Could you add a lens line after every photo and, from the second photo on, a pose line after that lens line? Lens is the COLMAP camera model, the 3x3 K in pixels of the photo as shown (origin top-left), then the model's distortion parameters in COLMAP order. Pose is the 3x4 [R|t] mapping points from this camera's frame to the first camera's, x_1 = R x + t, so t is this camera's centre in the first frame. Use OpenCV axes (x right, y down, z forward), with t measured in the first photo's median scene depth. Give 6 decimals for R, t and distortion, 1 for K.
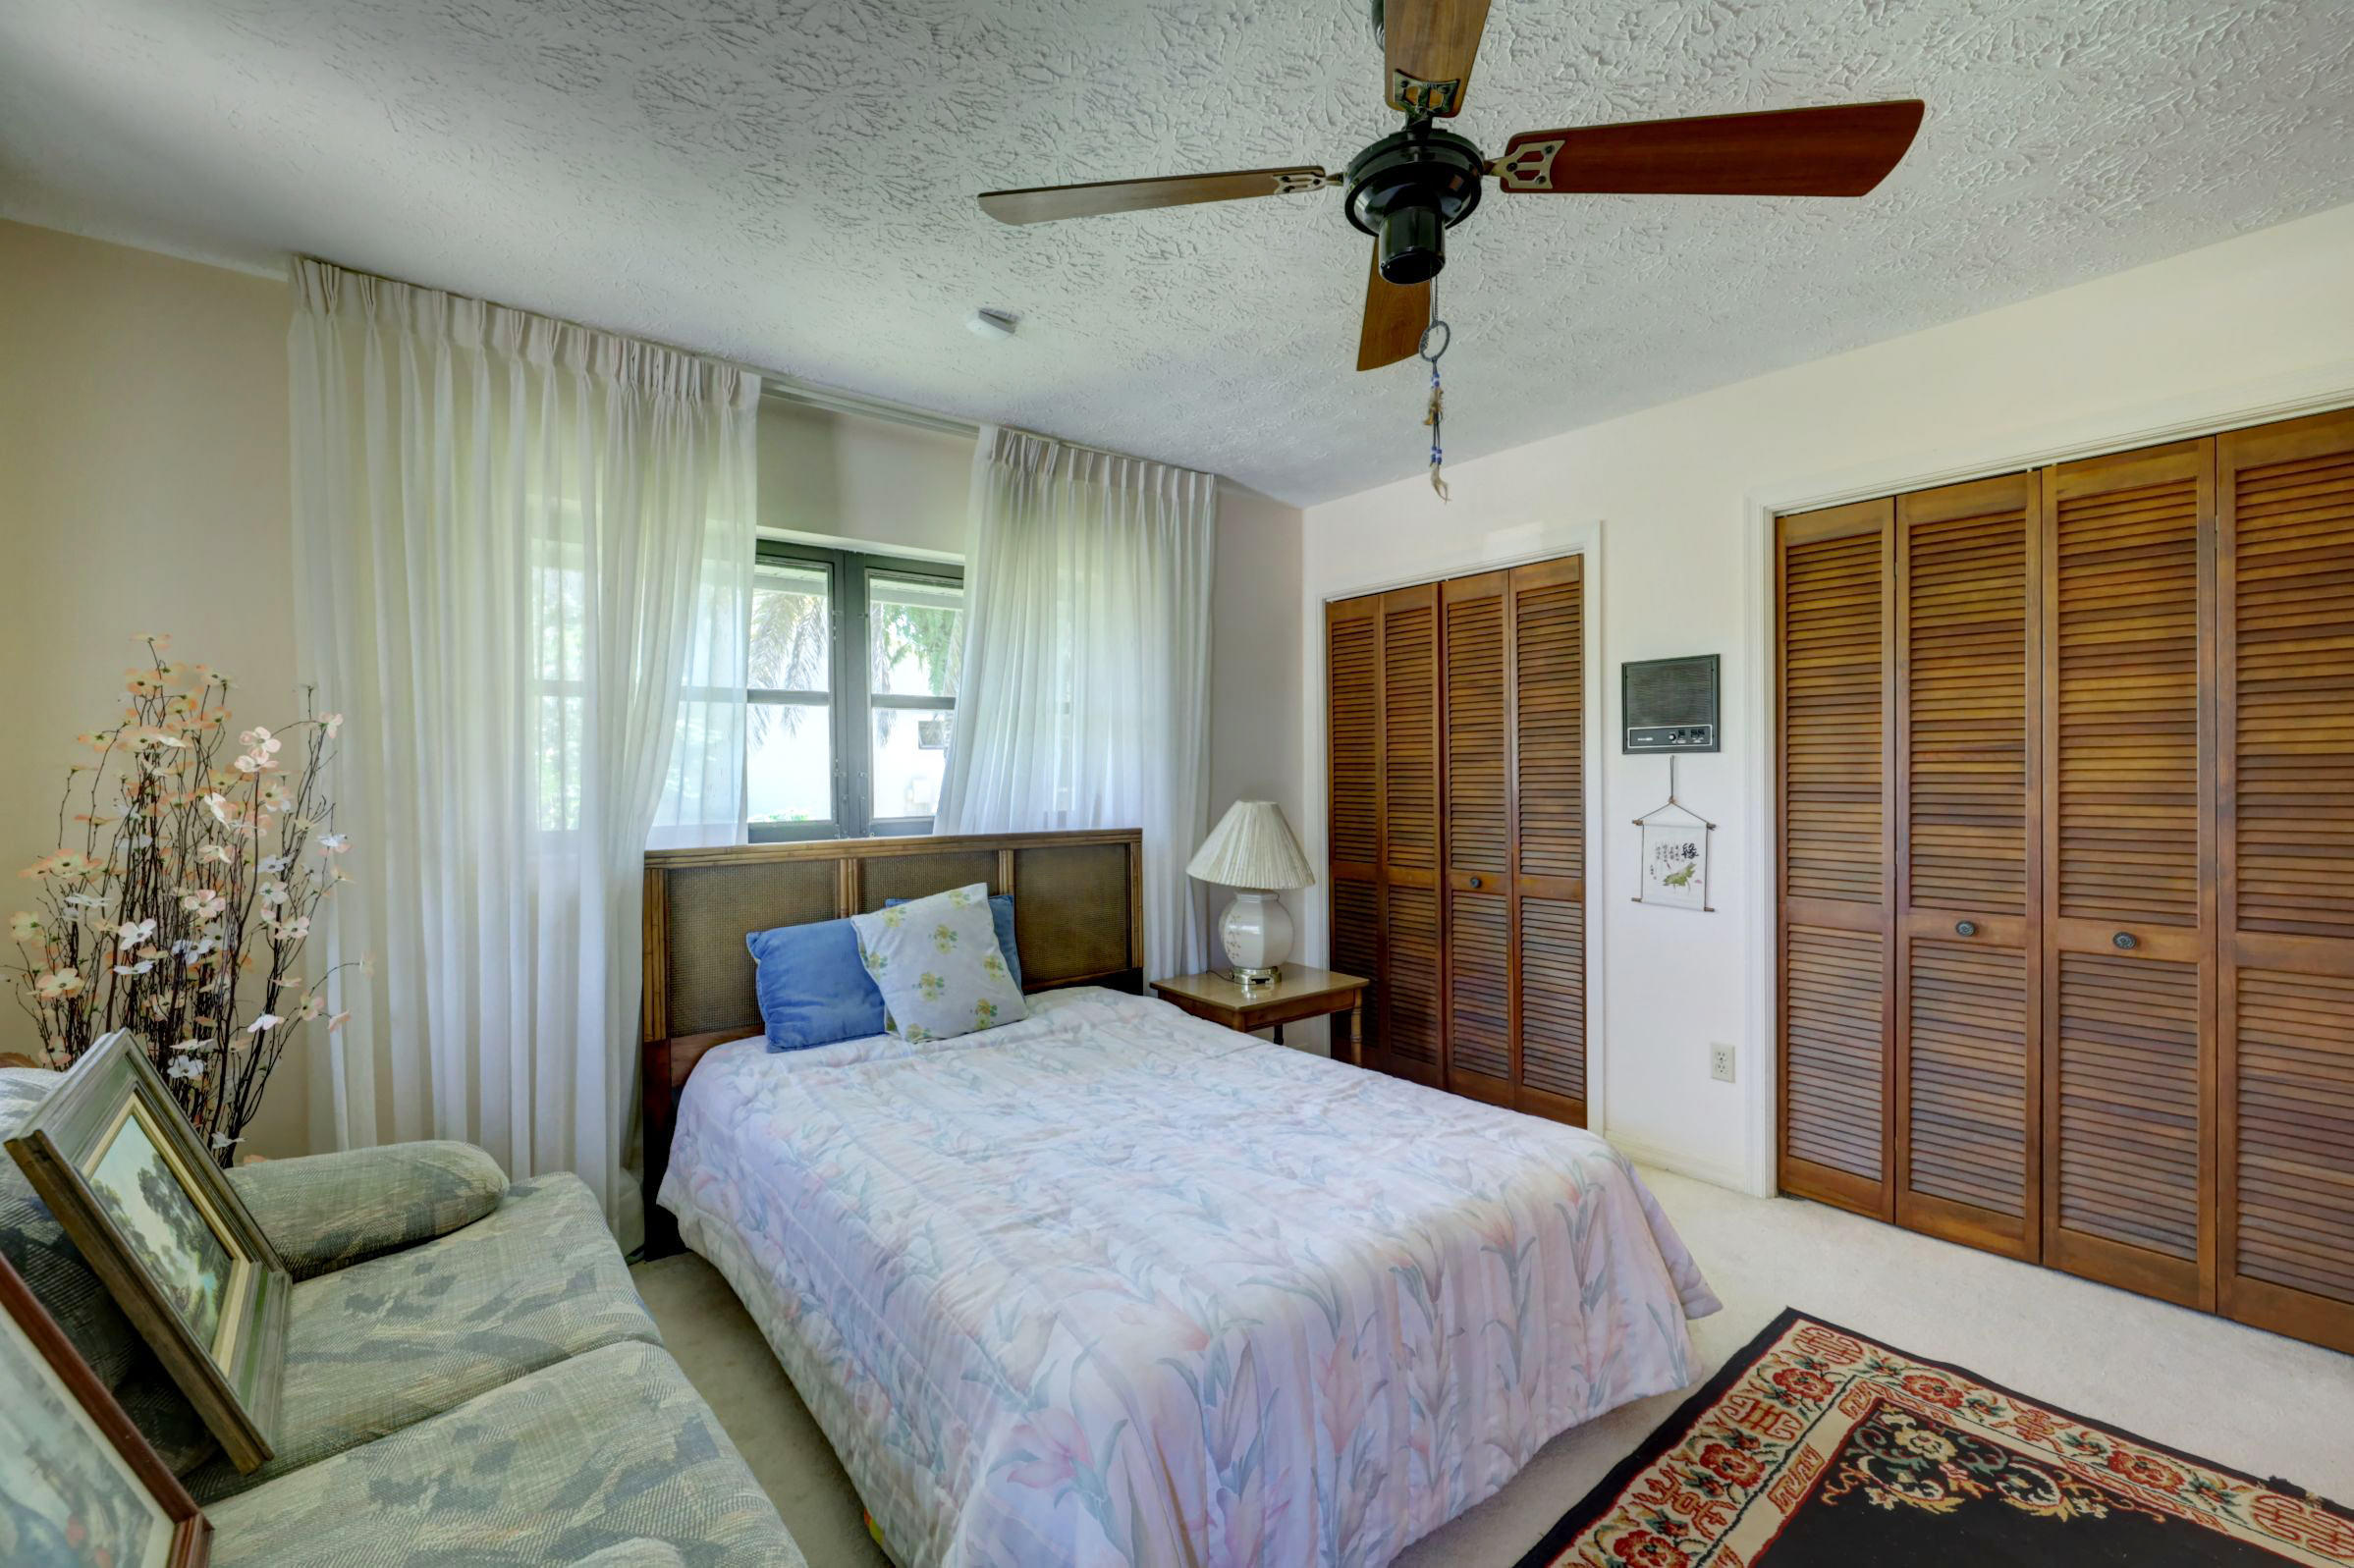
lens RADIAL K [[973.7, 0, 1183.8], [0, 973.7, 783.6], [0, 0, 1]] dist [-0.001241, -0.000017]
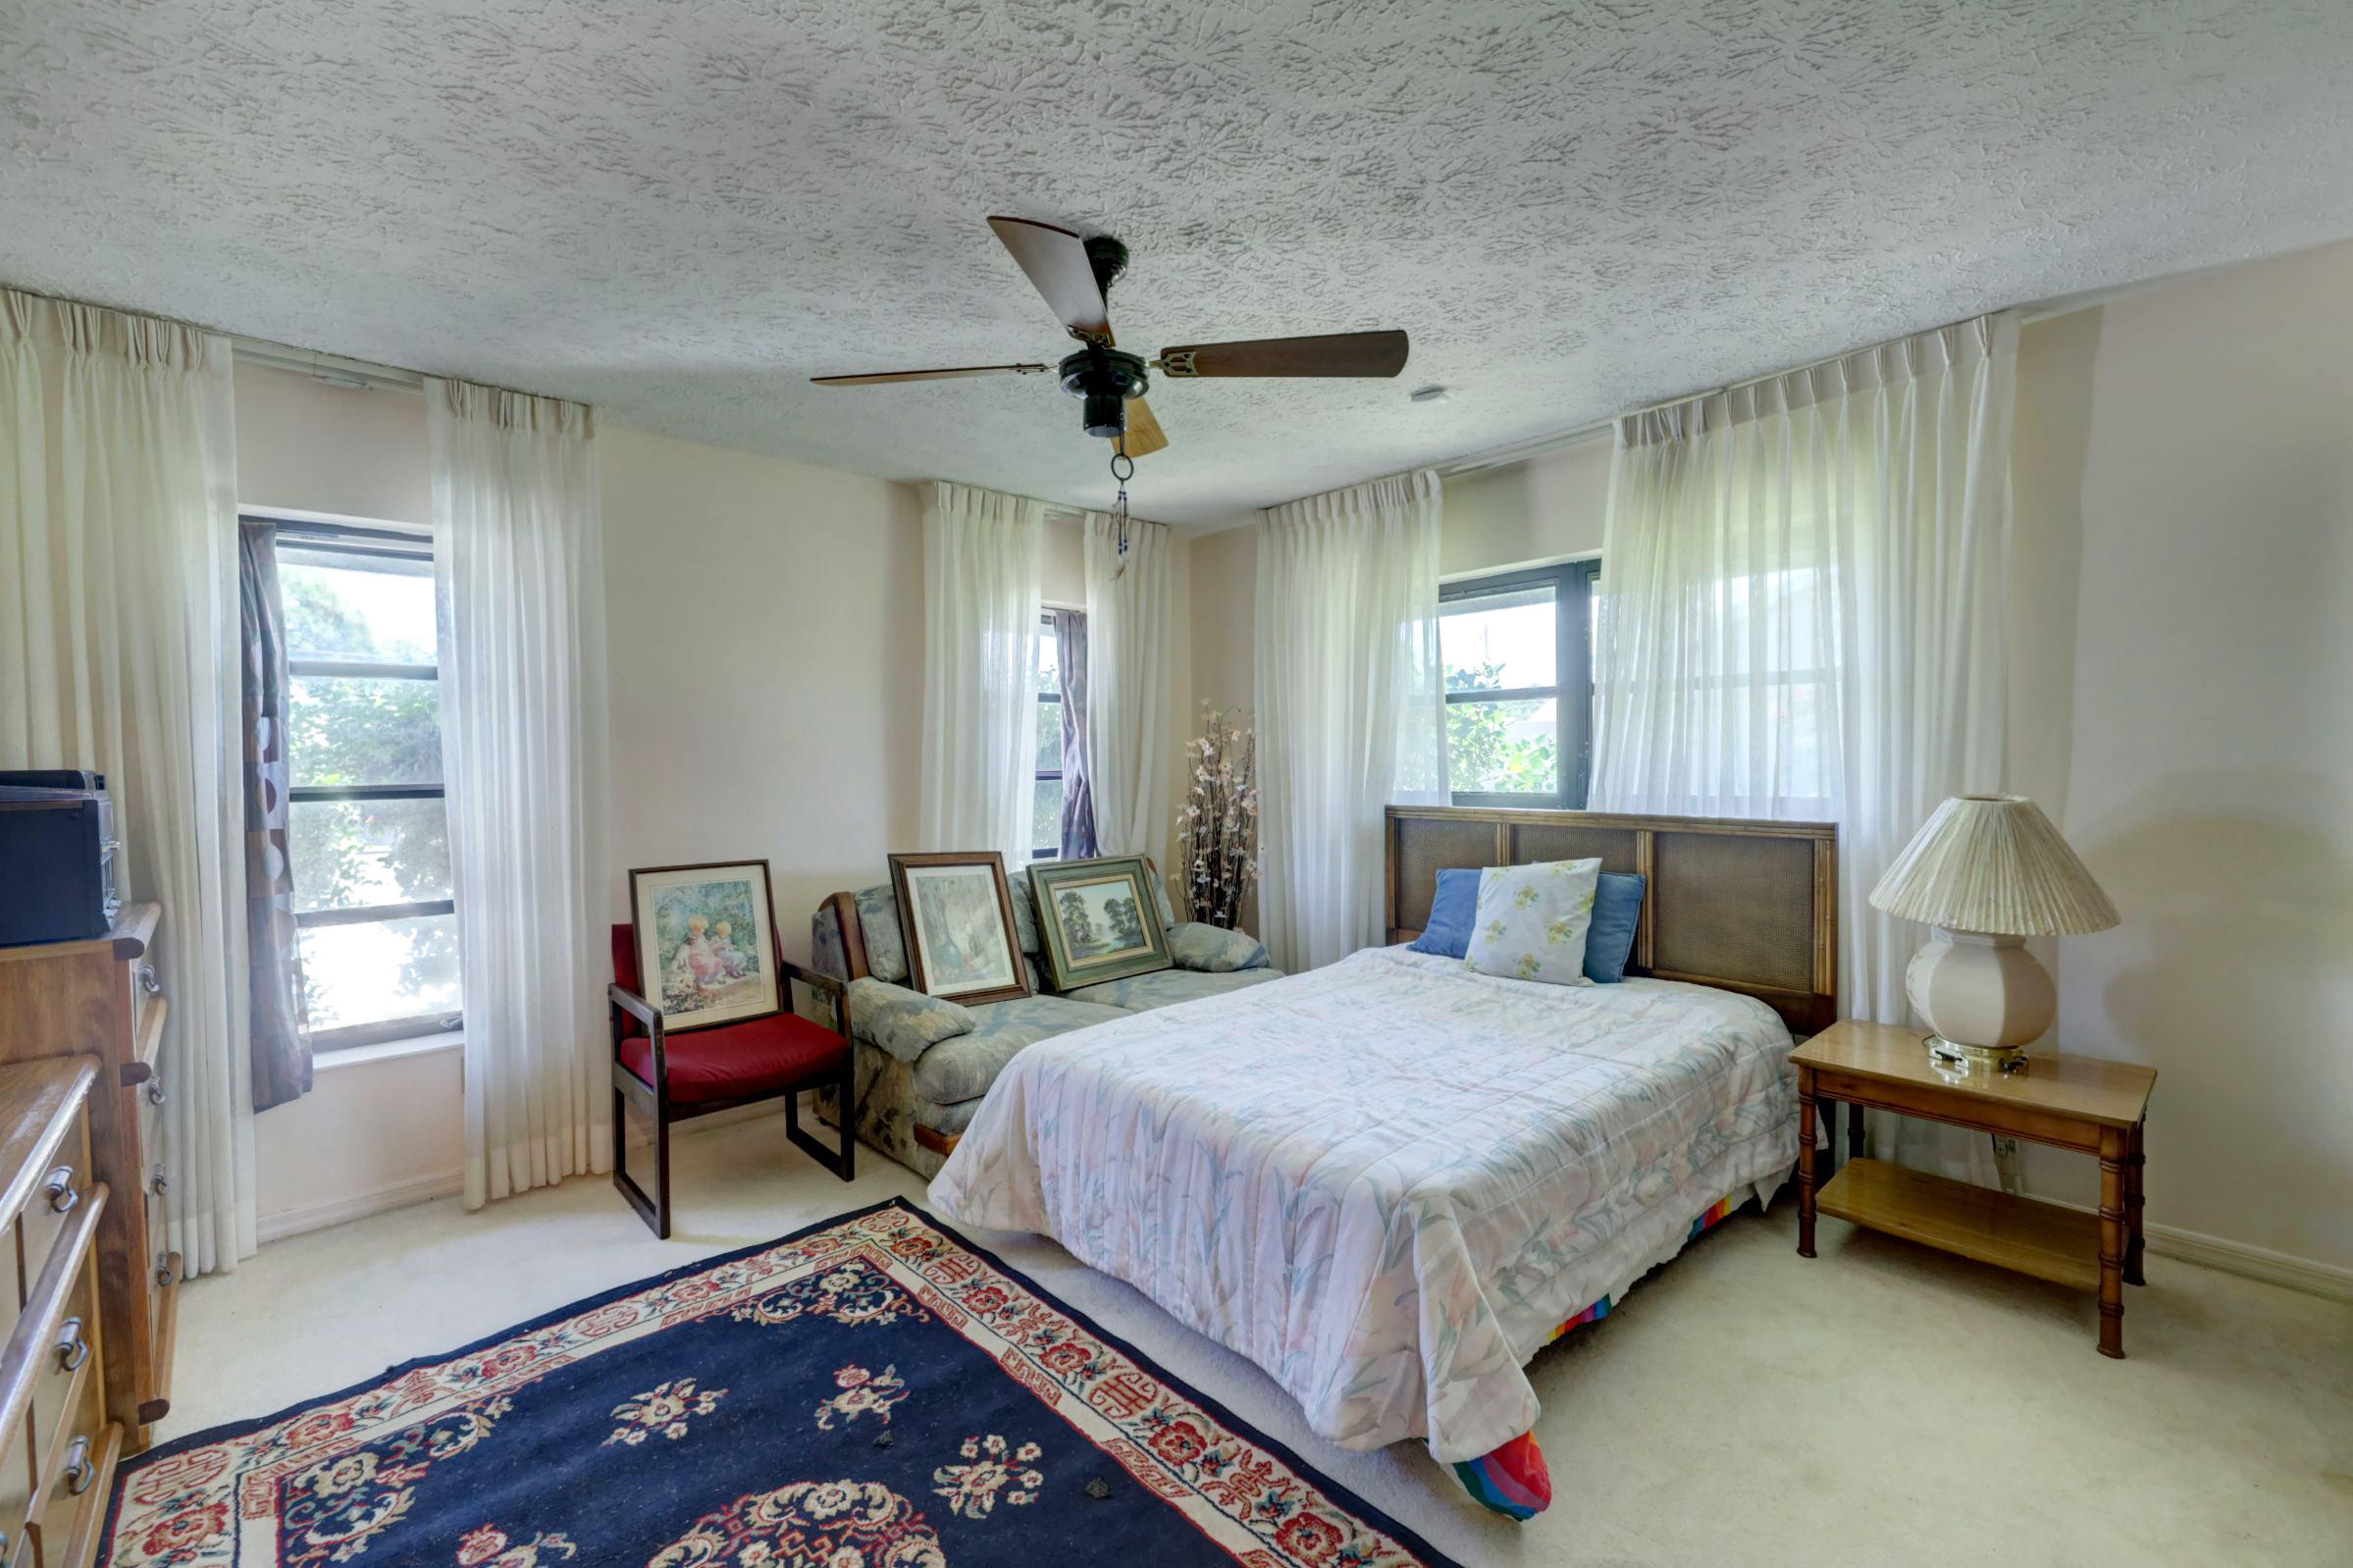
lens RADIAL K [[979.2, 0, 1183.6], [0, 979.2, 784.7], [0, 0, 1]] dist [-0.001761, -0.000240]
pose [[0.065665, 0.037017, -0.997155, 1.008685], [0.000444, 0.999310, 0.037126, -0.022390], [0.997842, -0.002881, 0.065603, 0.581347]]
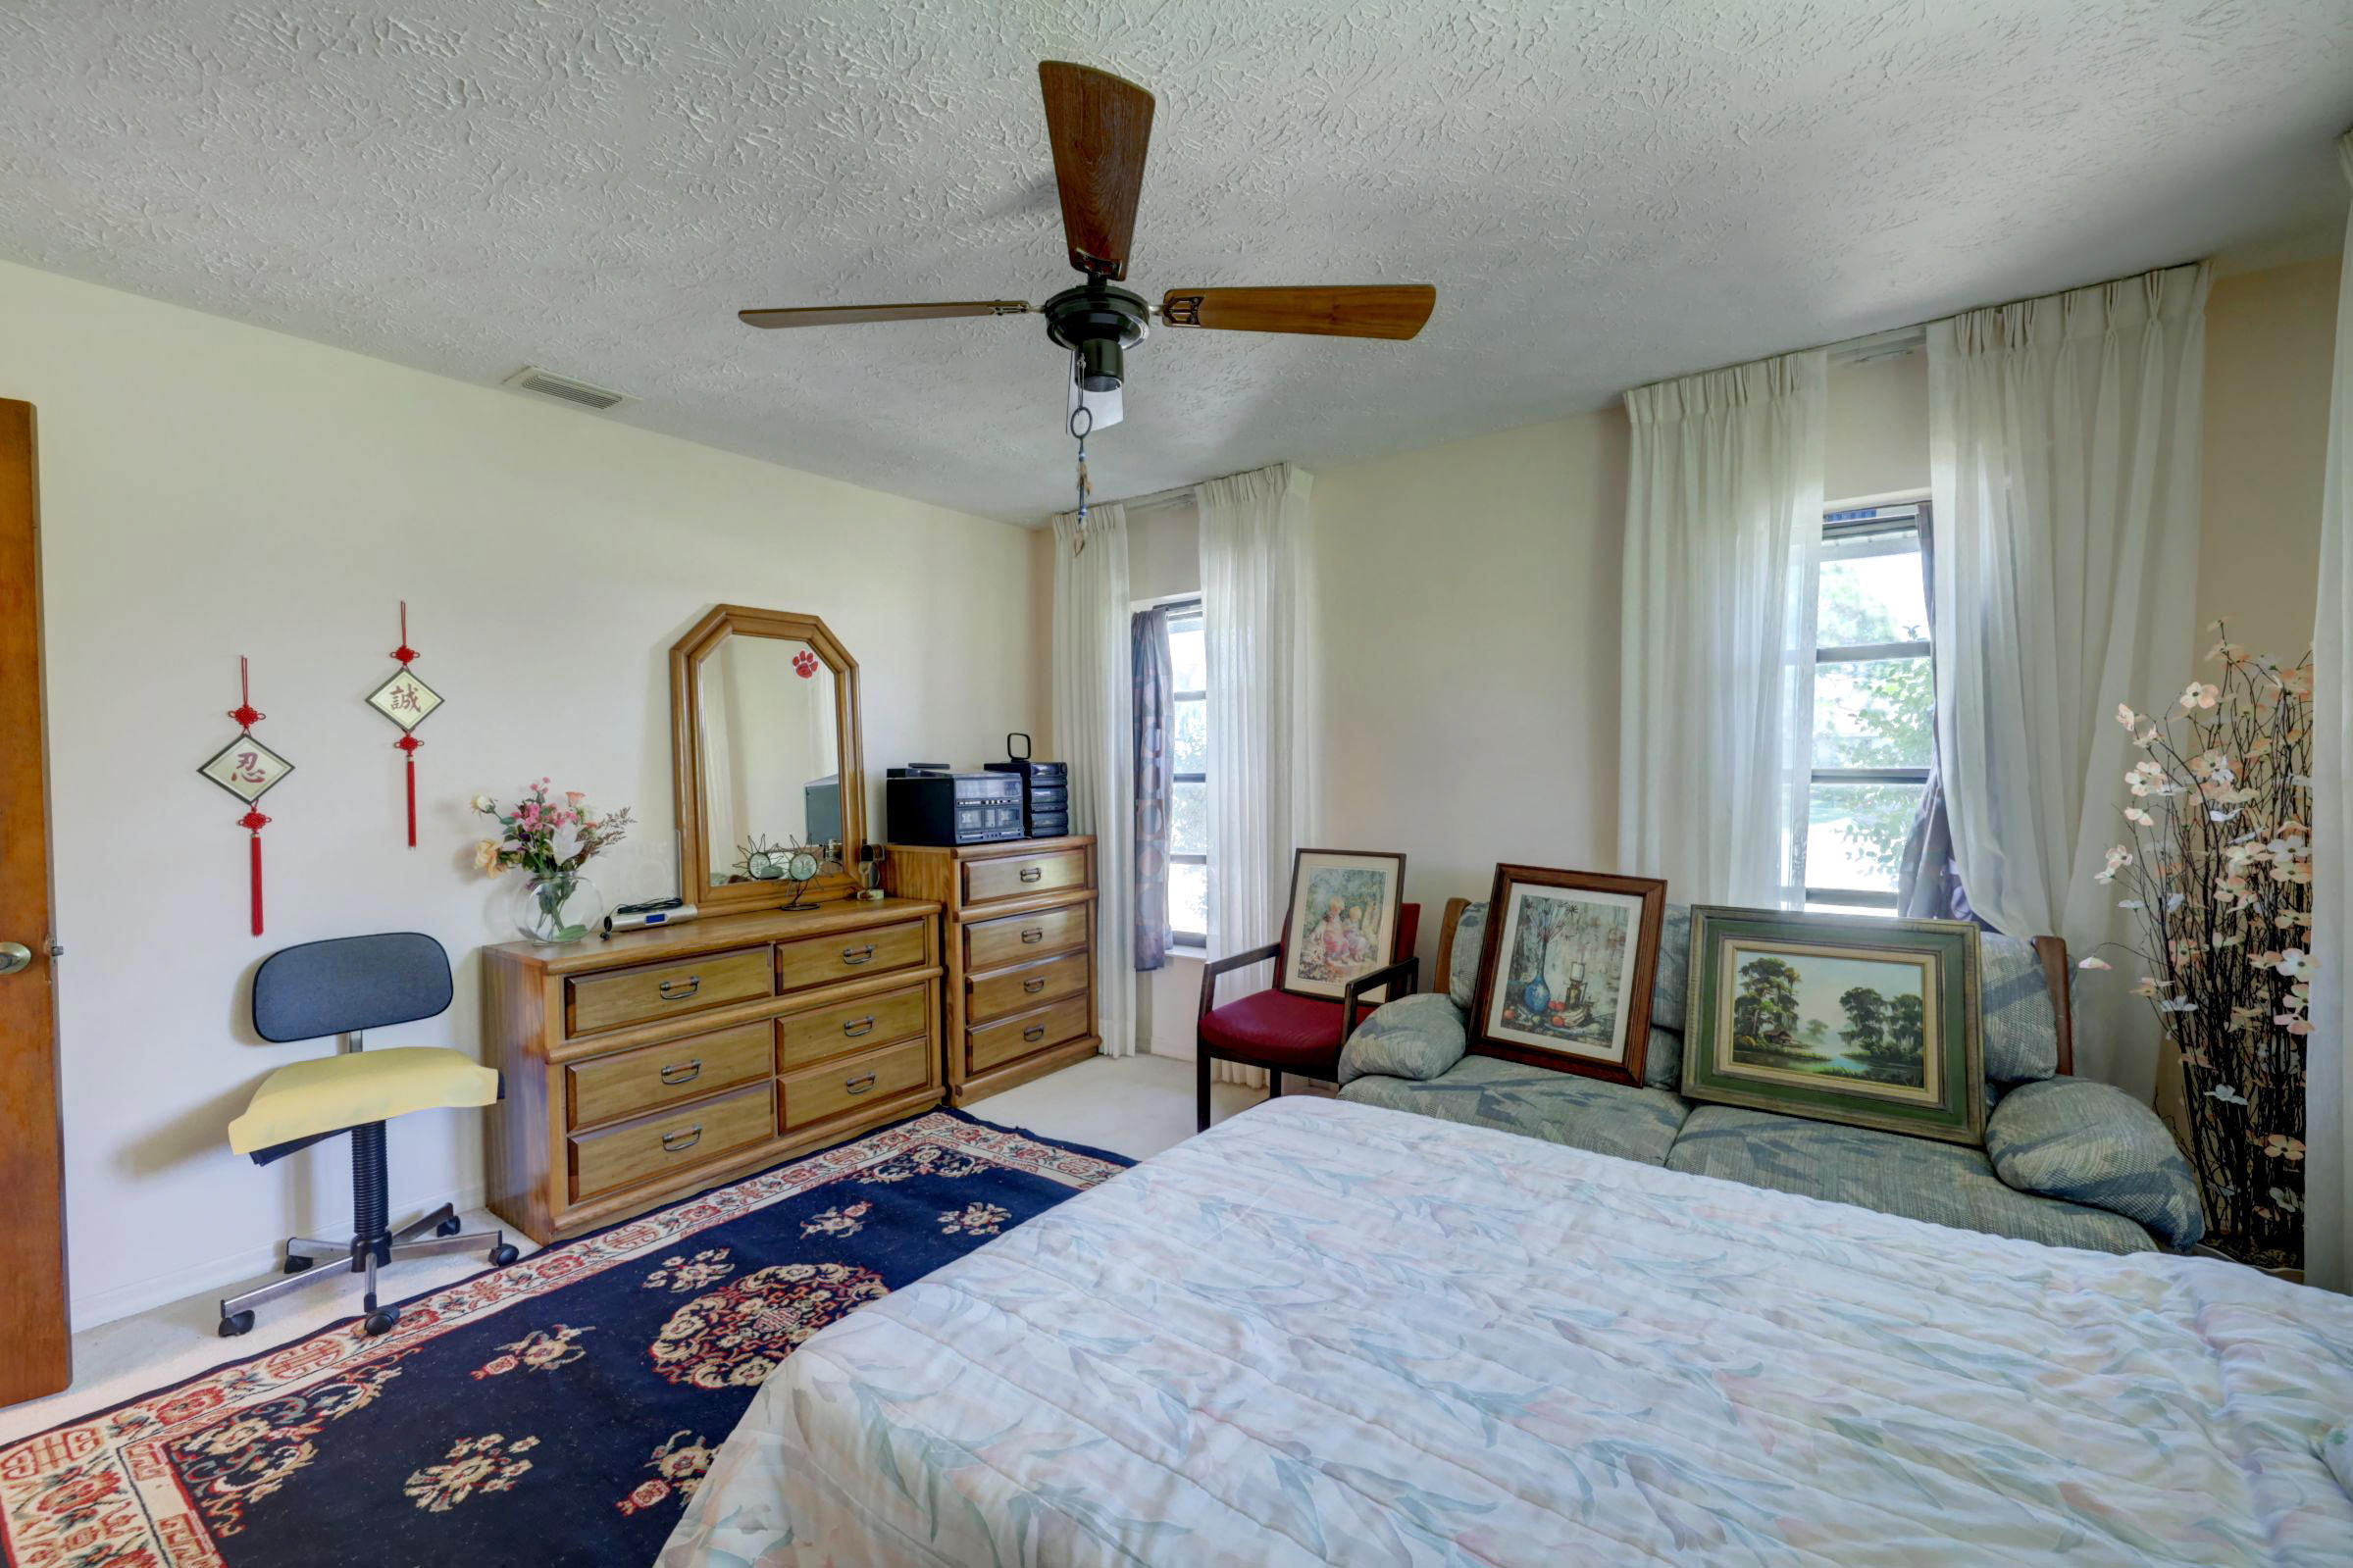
lens RADIAL K [[979.1, 0, 1183.6], [0, 979.1, 784.7], [0, 0, 1]] dist [-0.001761, -0.000240]
pose [[-0.968581, 0.027910, -0.247127, 0.265573], [0.019882, 0.999192, 0.034922, -0.018765], [0.247902, 0.028911, -0.968354, 1.320961]]
